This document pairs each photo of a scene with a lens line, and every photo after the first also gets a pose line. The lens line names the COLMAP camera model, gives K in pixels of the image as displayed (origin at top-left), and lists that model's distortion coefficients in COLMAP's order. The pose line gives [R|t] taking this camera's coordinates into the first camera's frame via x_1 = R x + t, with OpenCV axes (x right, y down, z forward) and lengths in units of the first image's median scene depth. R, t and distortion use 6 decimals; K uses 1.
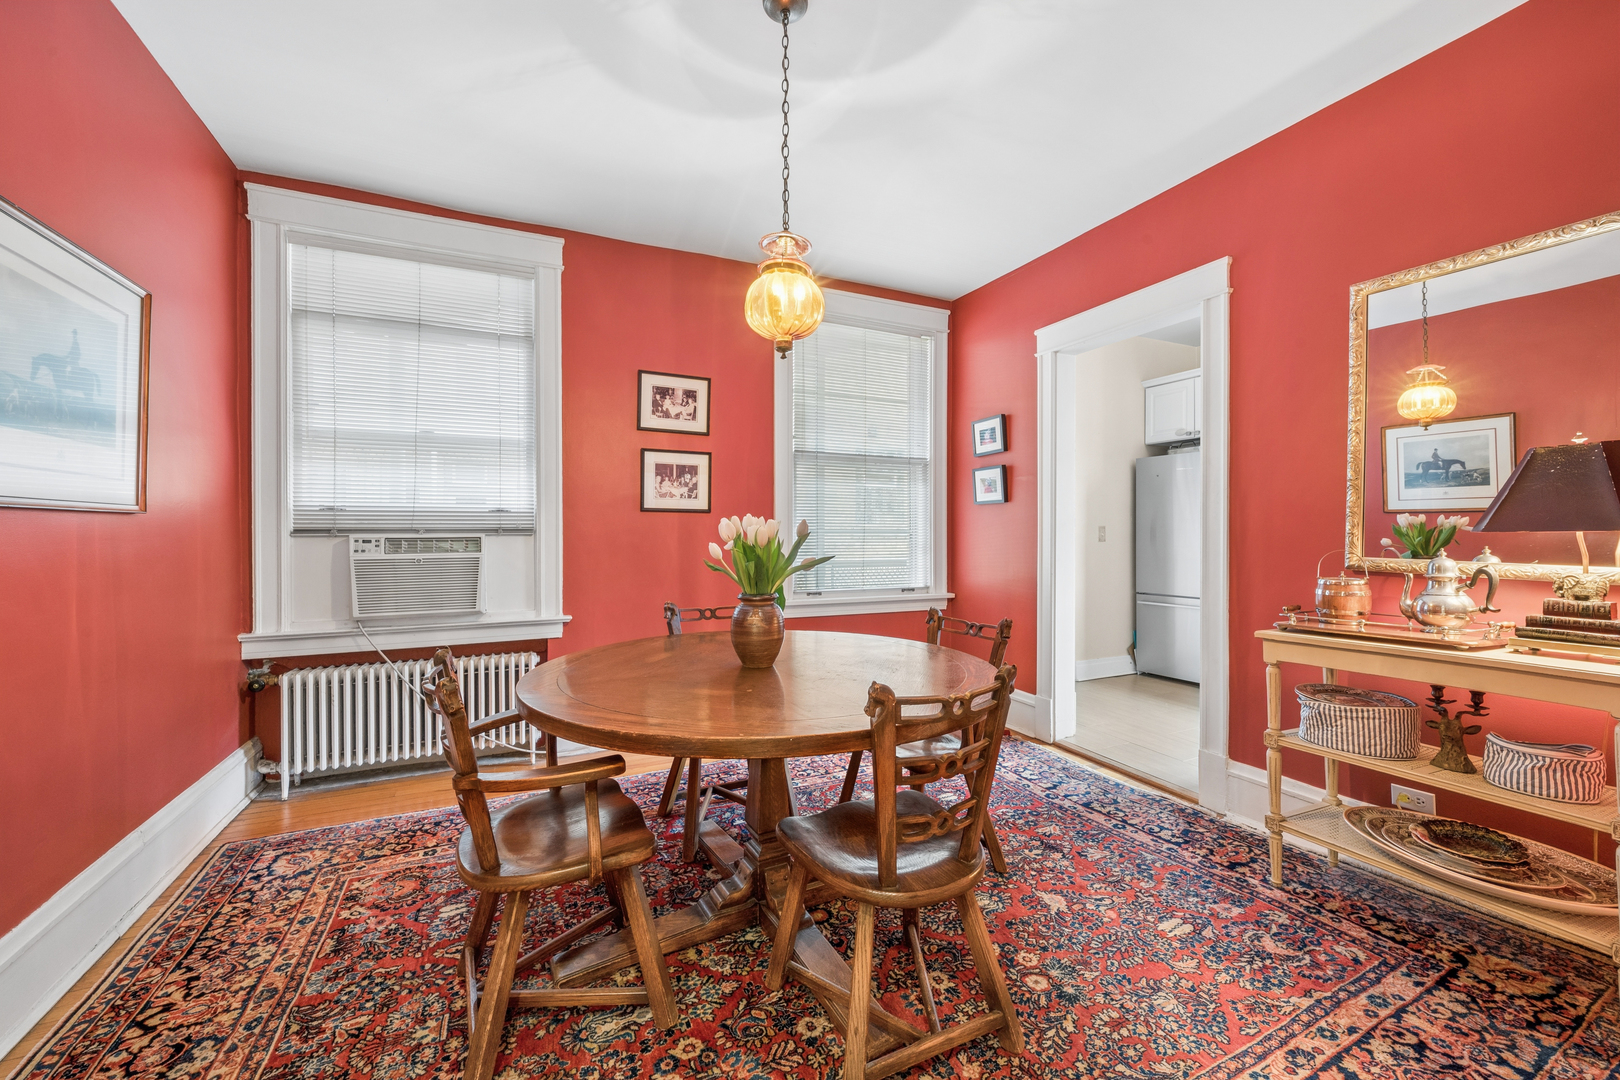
lens RADIAL K [[639.8, 0, 813.1], [0, 639.8, 537.5], [0, 0, 1]] dist [-0.000773, 0.000161]
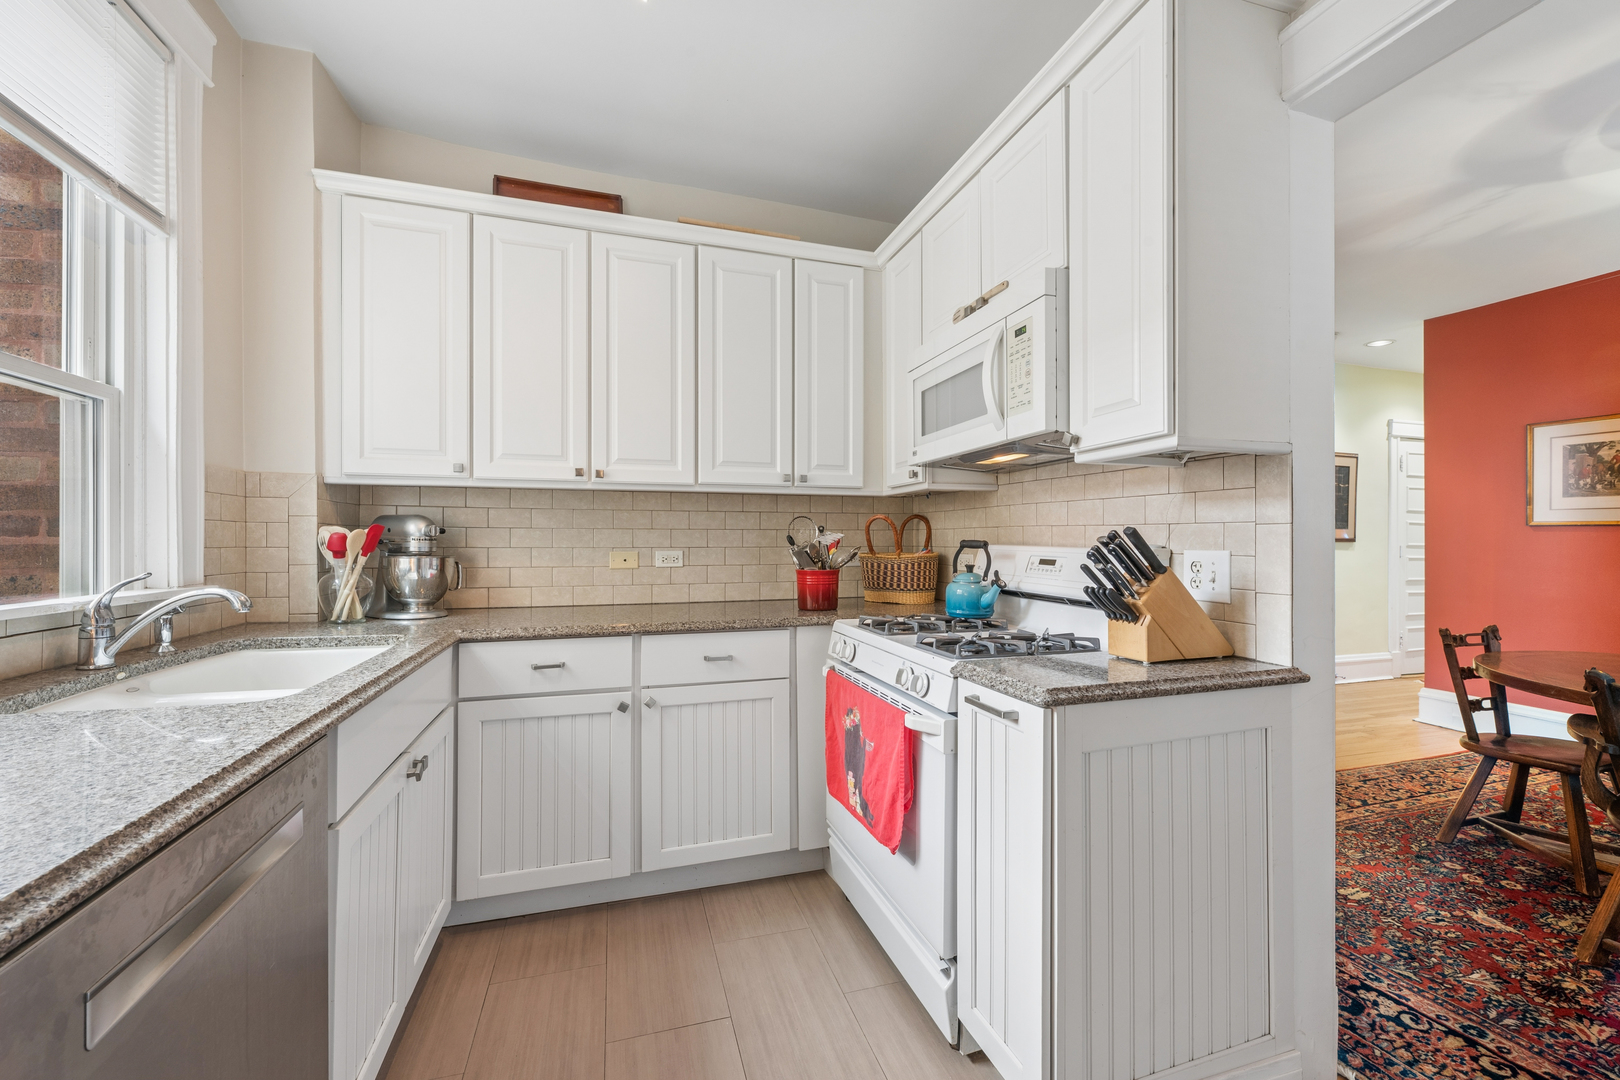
lens RADIAL K [[639.8, 0, 813.1], [0, 639.8, 537.5], [0, 0, 1]] dist [-0.000773, 0.000161]
pose [[-0.991509, -0.000103, 0.130035, 1.088681], [0.000115, 0.999999, 0.001676, -0.039596], [-0.130035, 0.001676, -0.991508, 1.783968]]
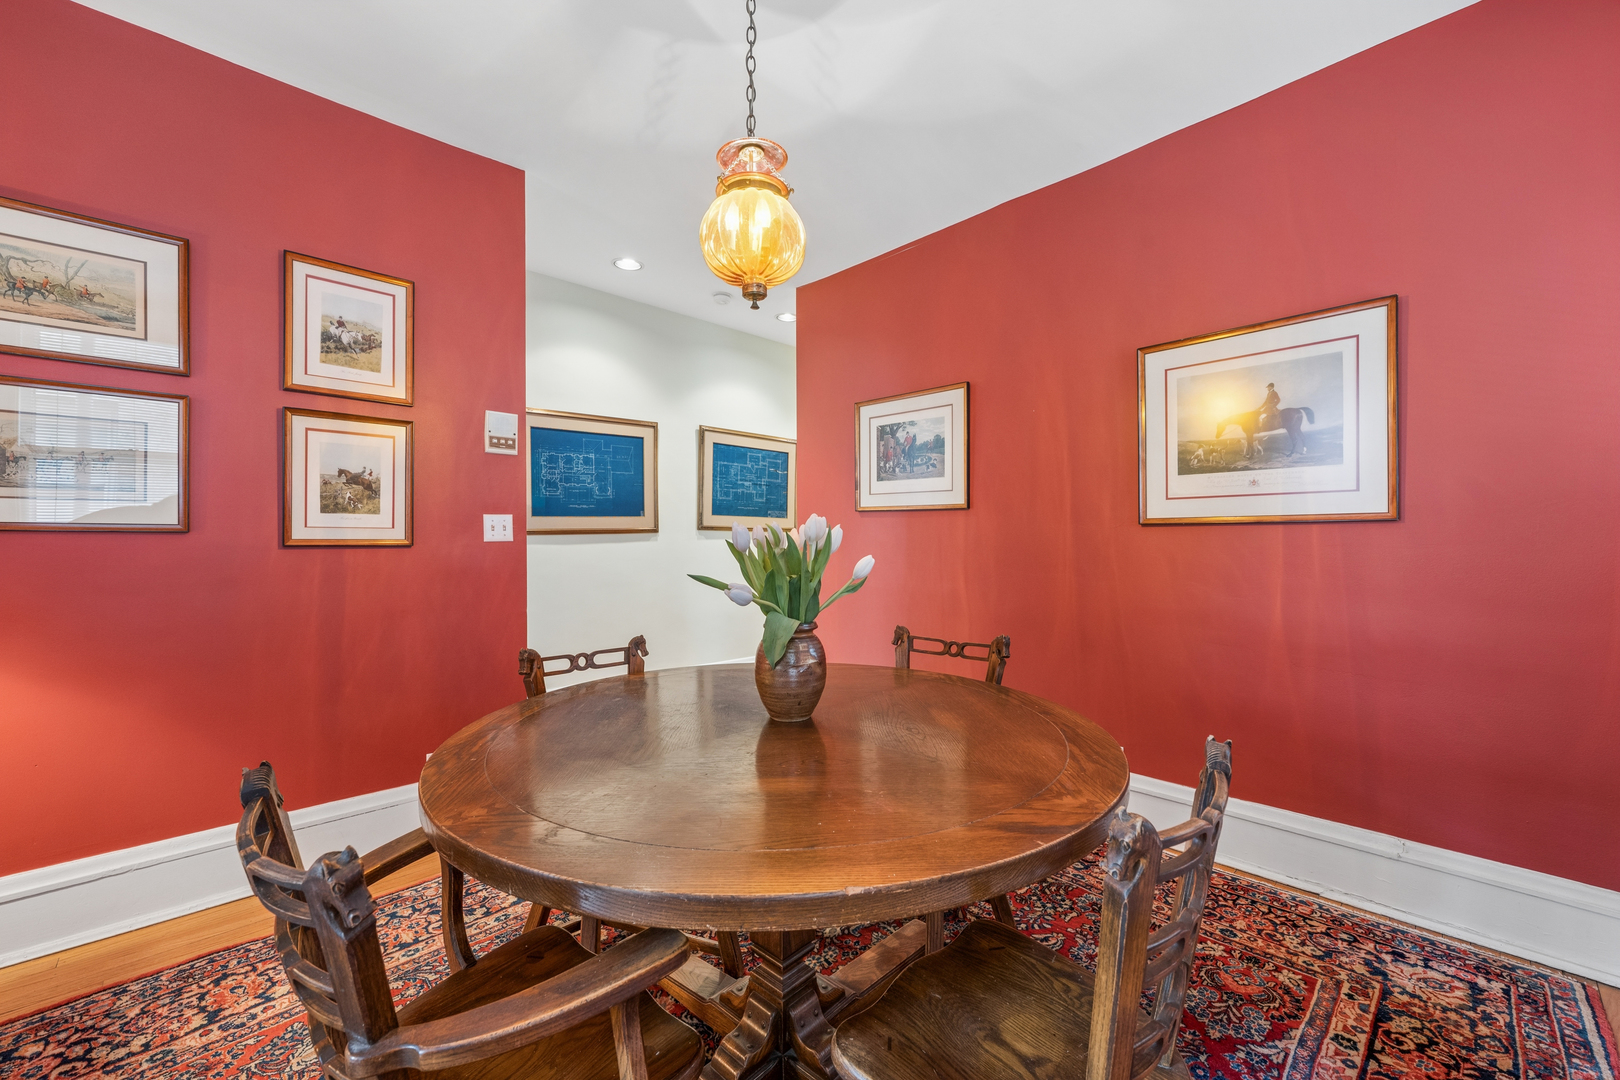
lens RADIAL K [[639.8, 0, 813.1], [0, 639.8, 537.5], [0, 0, 1]] dist [-0.000773, 0.000161]
pose [[-0.948325, 0.000443, -0.317300, 0.100016], [-0.000761, 0.999993, 0.003673, -0.011243], [0.317300, 0.003724, -0.948318, 1.356415]]
